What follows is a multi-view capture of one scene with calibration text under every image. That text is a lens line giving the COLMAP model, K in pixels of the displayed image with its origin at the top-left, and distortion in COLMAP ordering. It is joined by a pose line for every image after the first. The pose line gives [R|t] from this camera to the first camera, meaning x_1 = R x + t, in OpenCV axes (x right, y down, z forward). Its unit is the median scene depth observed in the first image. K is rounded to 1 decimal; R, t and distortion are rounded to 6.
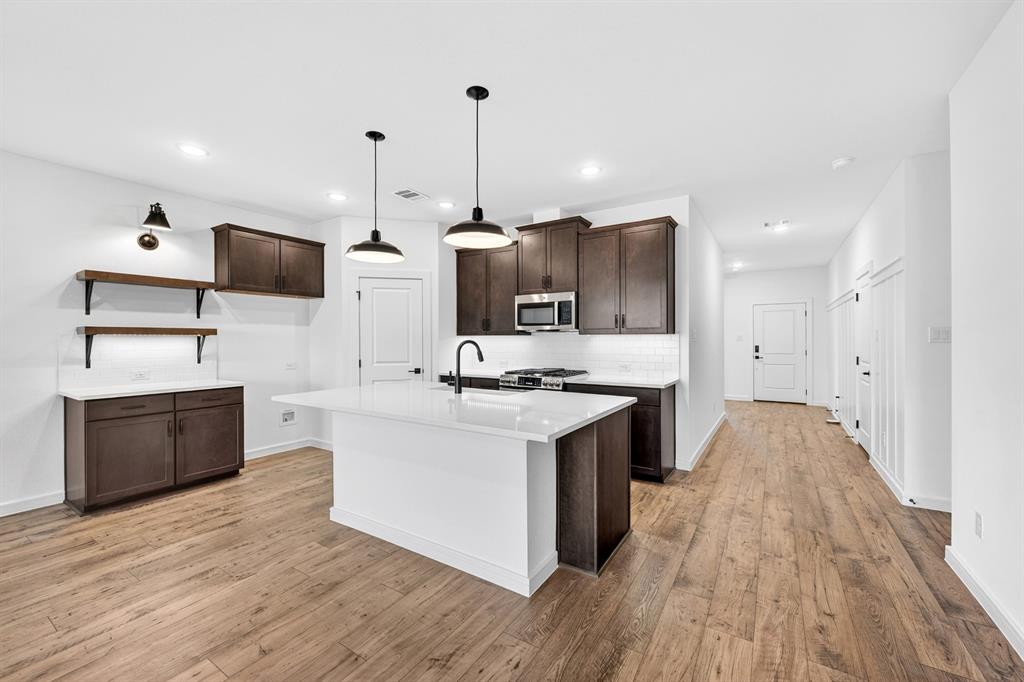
lens RADIAL K [[407.0, 0, 516.5], [0, 407.0, 338.6], [0, 0, 1]] dist [0.001143, -0.000041]
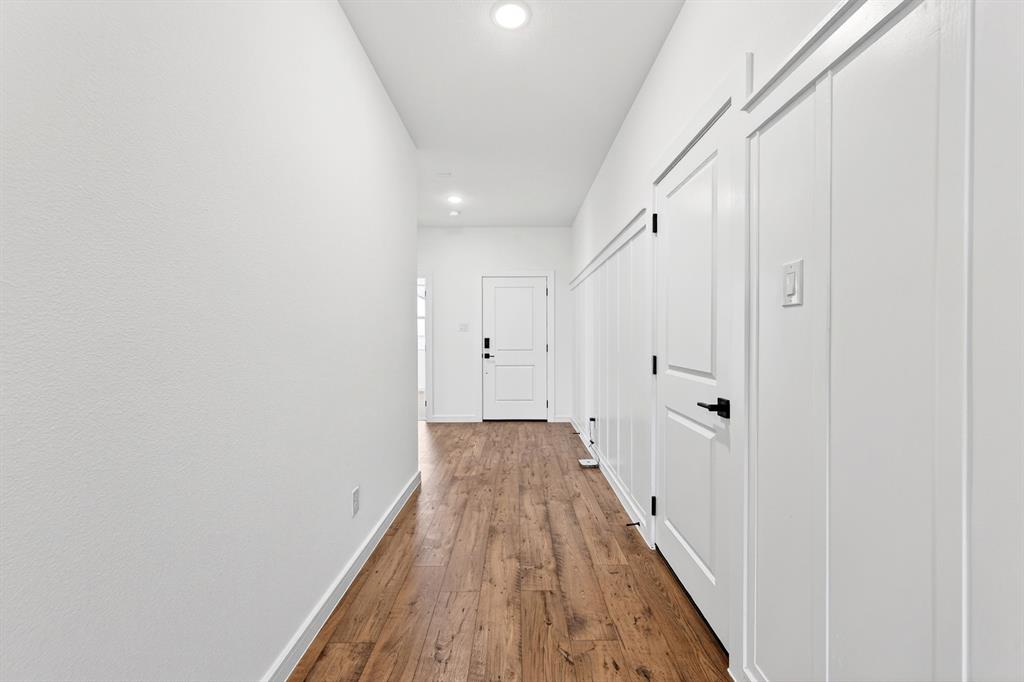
lens RADIAL K [[407.0, 0, 516.5], [0, 407.0, 338.6], [0, 0, 1]] dist [0.001143, -0.000041]
pose [[0.843902, 0.000856, 0.536497, 0.578988], [-0.004708, 0.999972, 0.005811, 0.029352], [-0.536477, -0.007430, 0.843882, 0.871205]]
